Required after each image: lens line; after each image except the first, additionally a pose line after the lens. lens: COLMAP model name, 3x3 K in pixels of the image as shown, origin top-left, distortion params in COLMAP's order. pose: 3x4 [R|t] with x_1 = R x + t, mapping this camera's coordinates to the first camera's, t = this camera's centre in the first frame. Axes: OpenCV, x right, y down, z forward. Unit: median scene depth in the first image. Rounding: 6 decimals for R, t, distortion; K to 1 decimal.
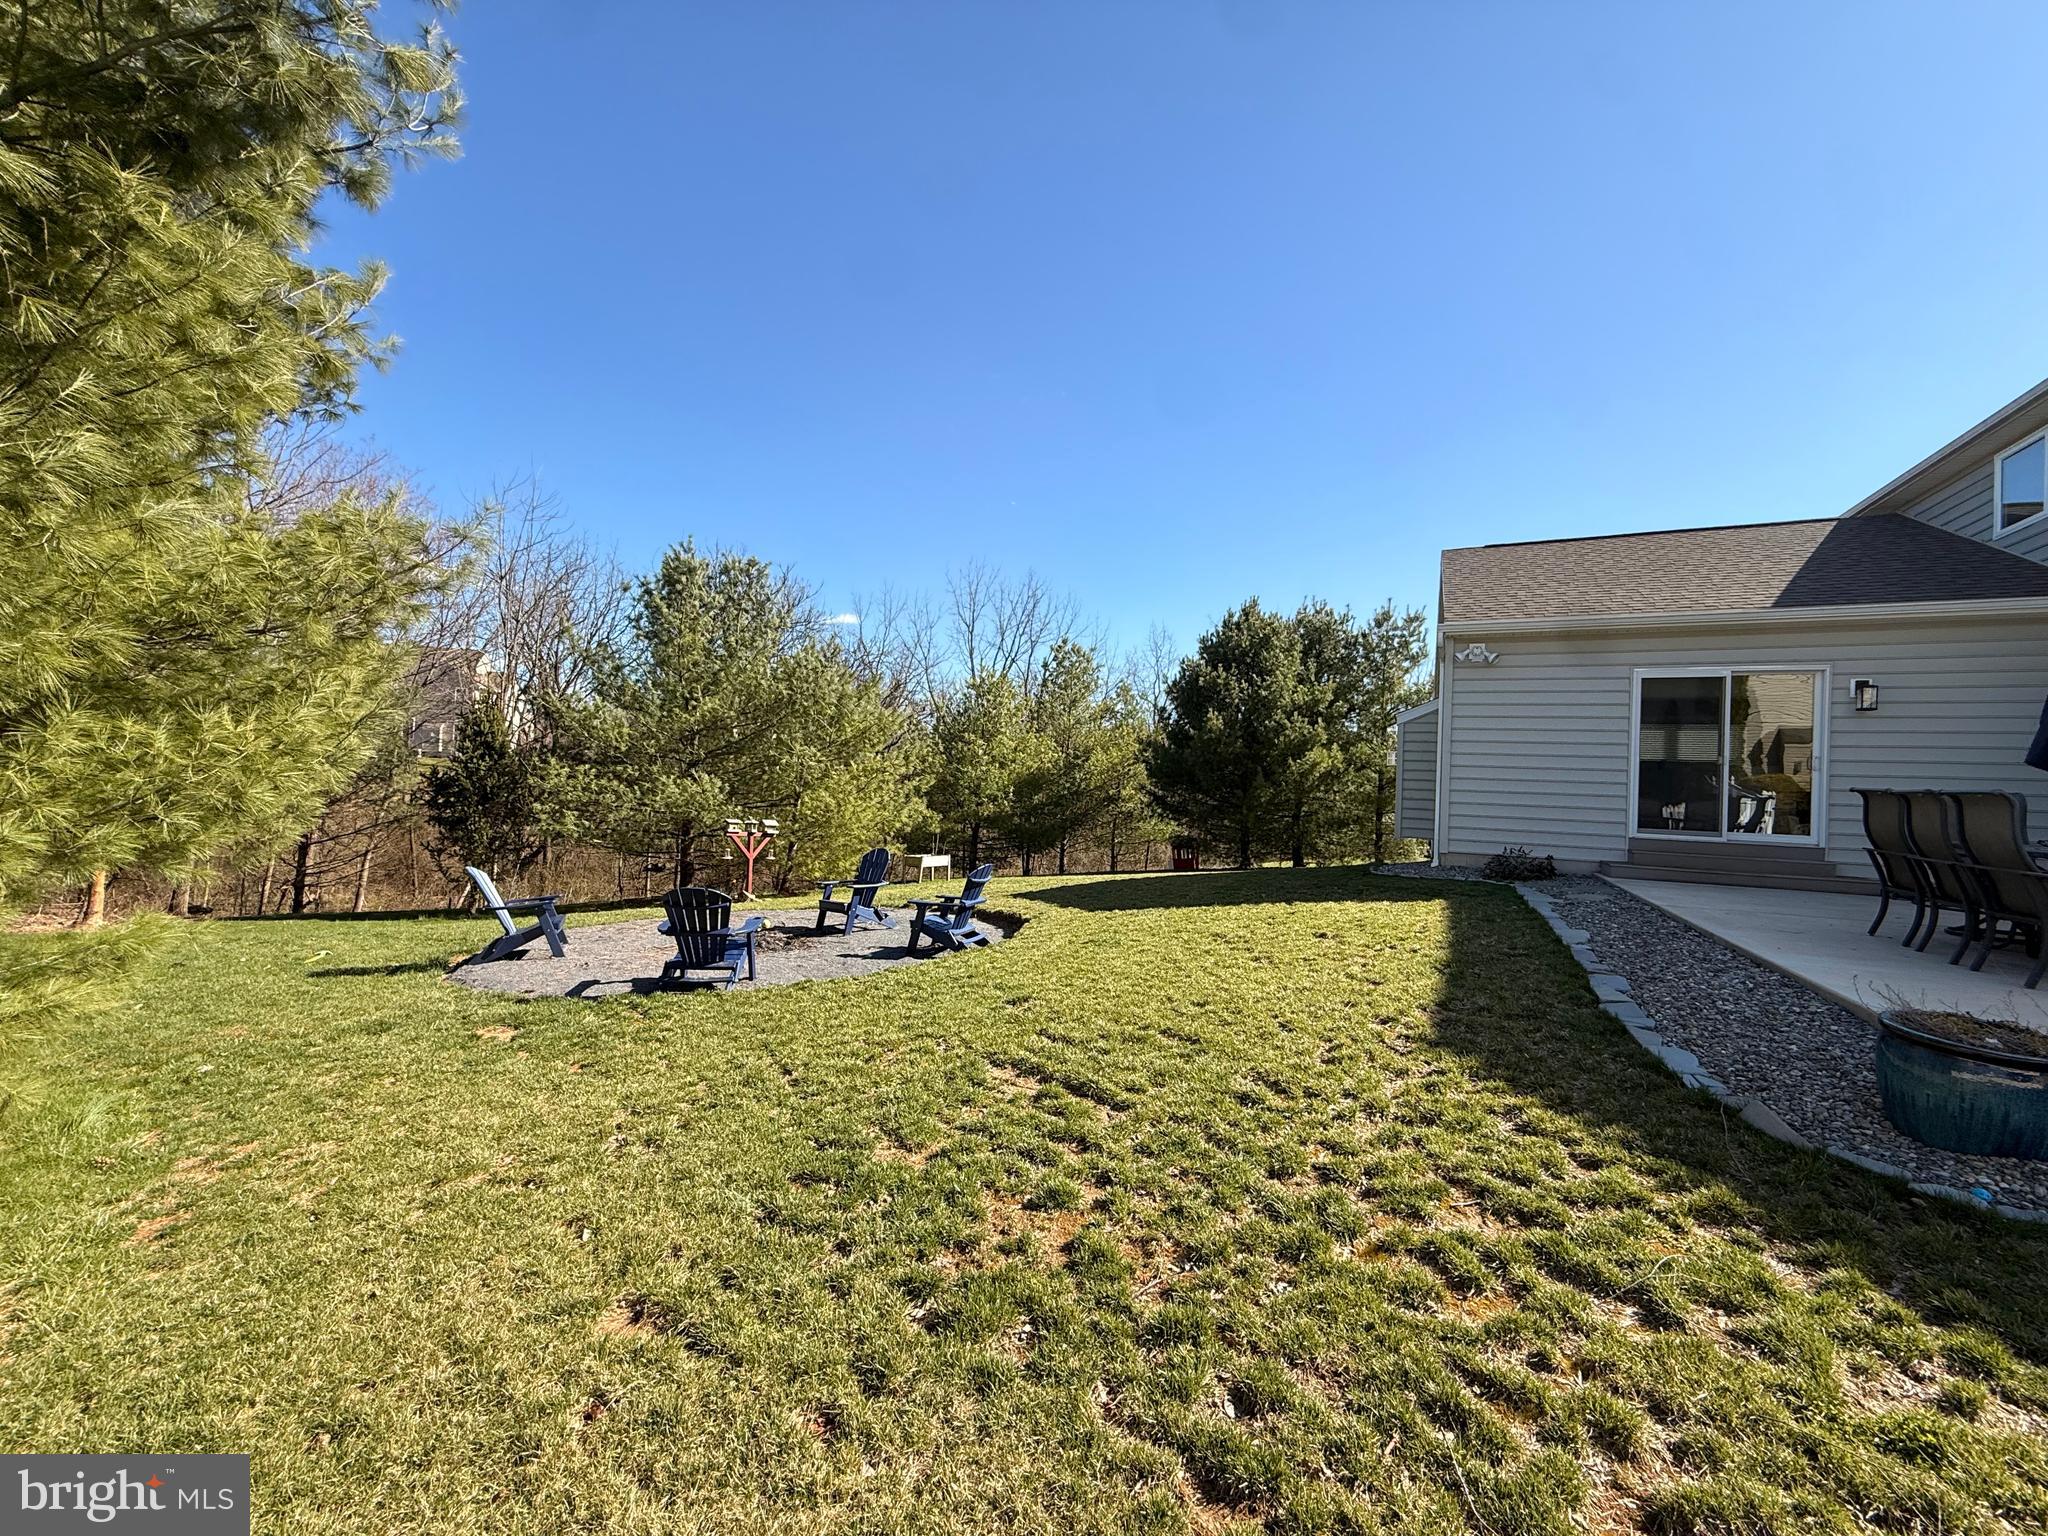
lens RADIAL K [[807.1, 0, 1024.0], [0, 807.1, 768.0], [0, 0, 1]] dist [-0.000231, -0.000018]
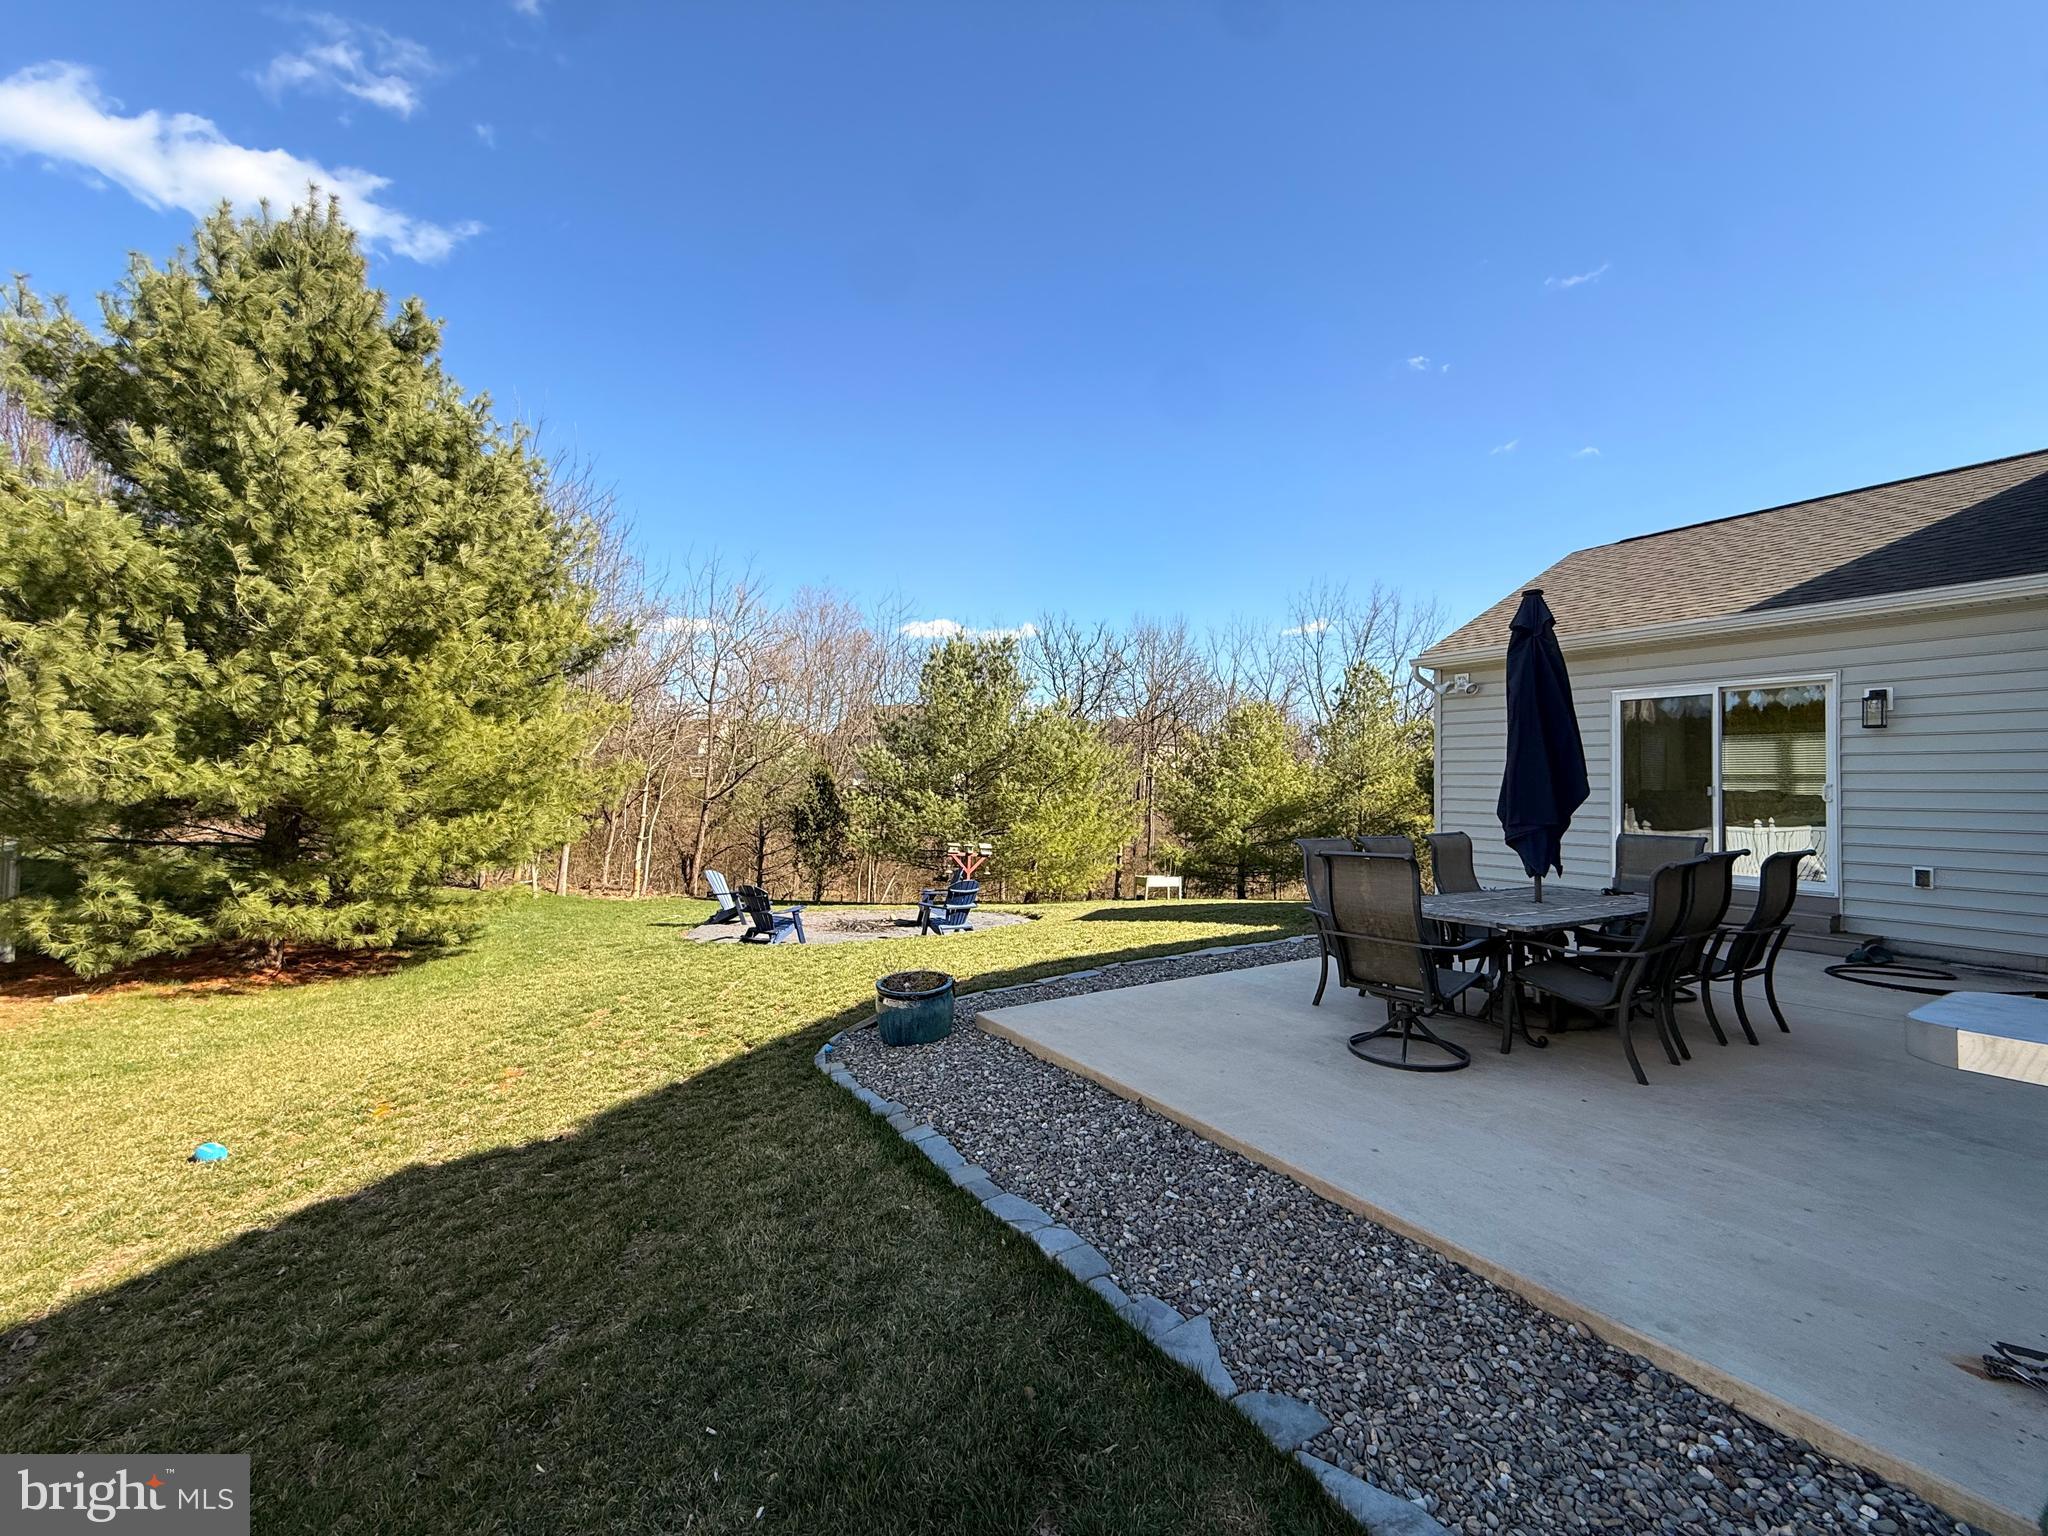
lens RADIAL K [[807.1, 0, 1024.0], [0, 807.1, 768.0], [0, 0, 1]] dist [-0.000231, -0.000018]
pose [[0.851596, -0.036203, -0.522947, 0.448928], [0.022762, 0.999225, -0.032108, -0.015049], [0.523704, 0.015439, 0.851760, -0.077263]]
